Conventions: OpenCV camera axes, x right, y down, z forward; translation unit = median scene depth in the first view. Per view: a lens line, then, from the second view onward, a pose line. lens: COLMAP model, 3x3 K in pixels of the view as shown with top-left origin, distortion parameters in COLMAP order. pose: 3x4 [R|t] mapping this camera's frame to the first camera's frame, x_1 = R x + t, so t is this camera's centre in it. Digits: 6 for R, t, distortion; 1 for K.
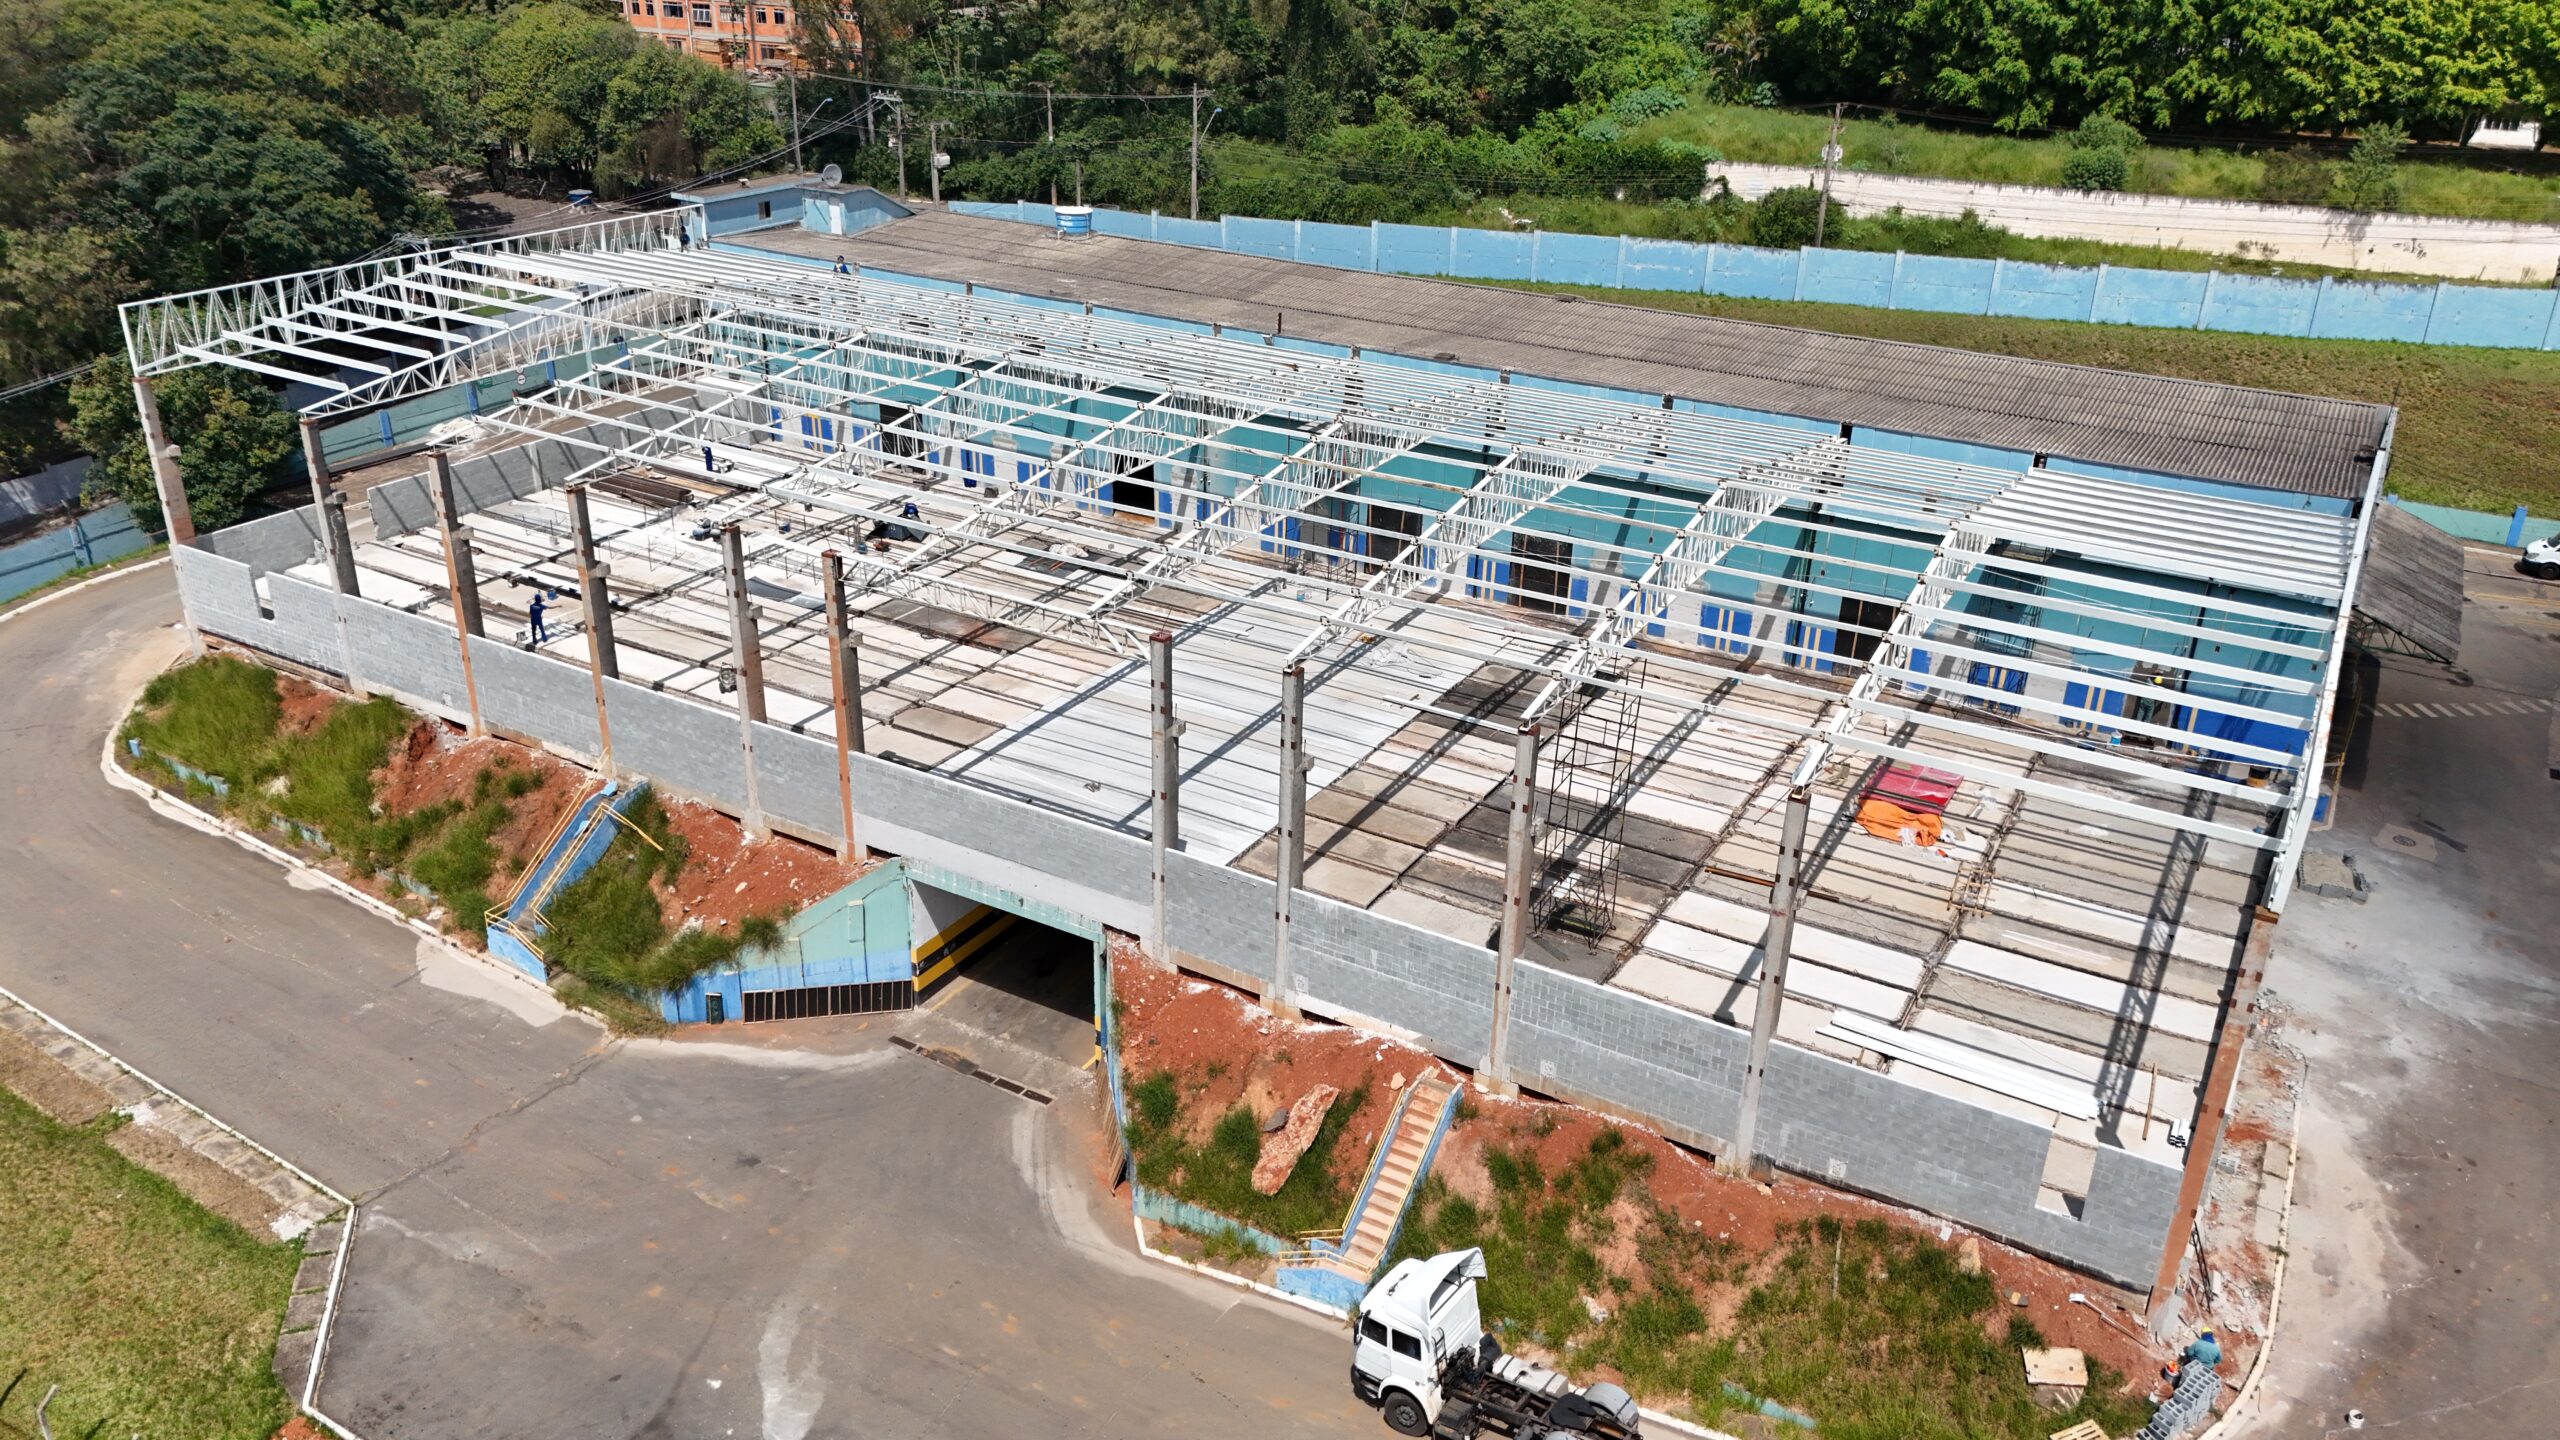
lens RADIAL K [[1888.6, 0, 1280.0], [0, 1888.6, 720.0], [0, 0, 1]] dist [0.069813, -0.065319]
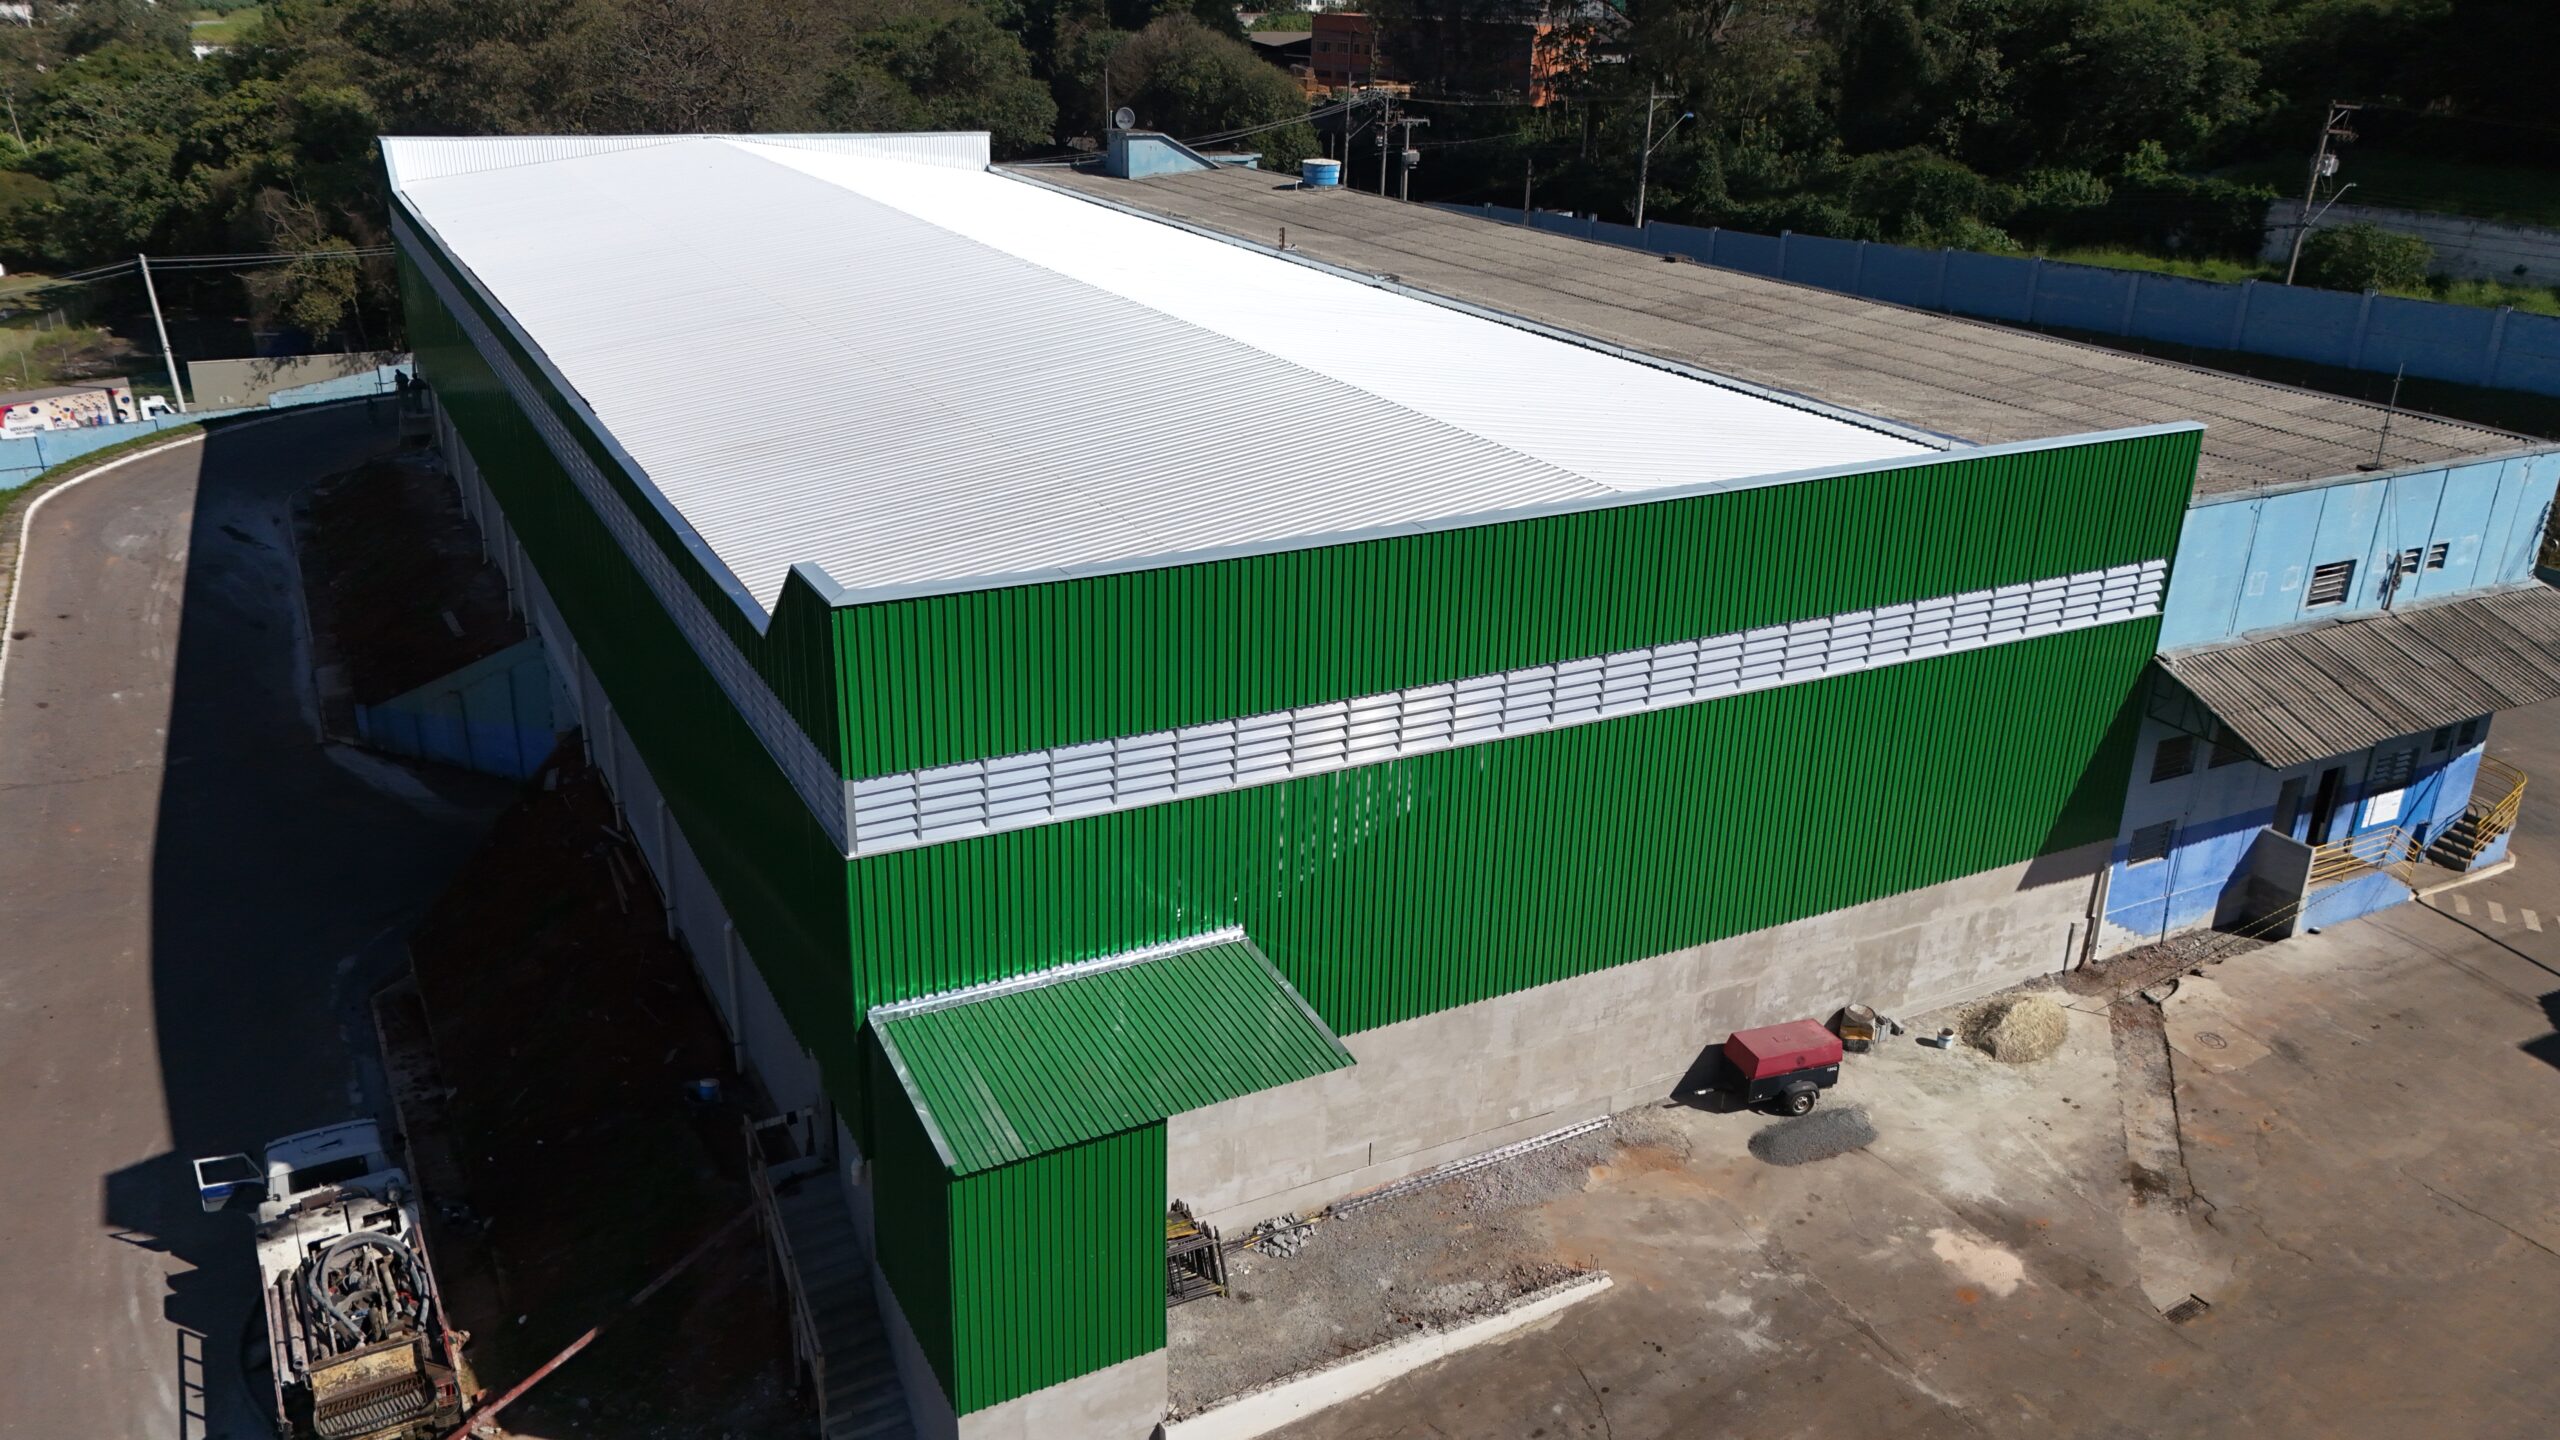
lens RADIAL K [[1888.6, 0, 1280.0], [0, 1888.6, 720.0], [0, 0, 1]] dist [0.069813, -0.065319]
pose [[0.850653, 0.190903, -0.489841, 0.626804], [-0.223868, 0.974578, -0.008950, 0.034417], [0.475680, 0.117273, 0.871766, 0.278722]]
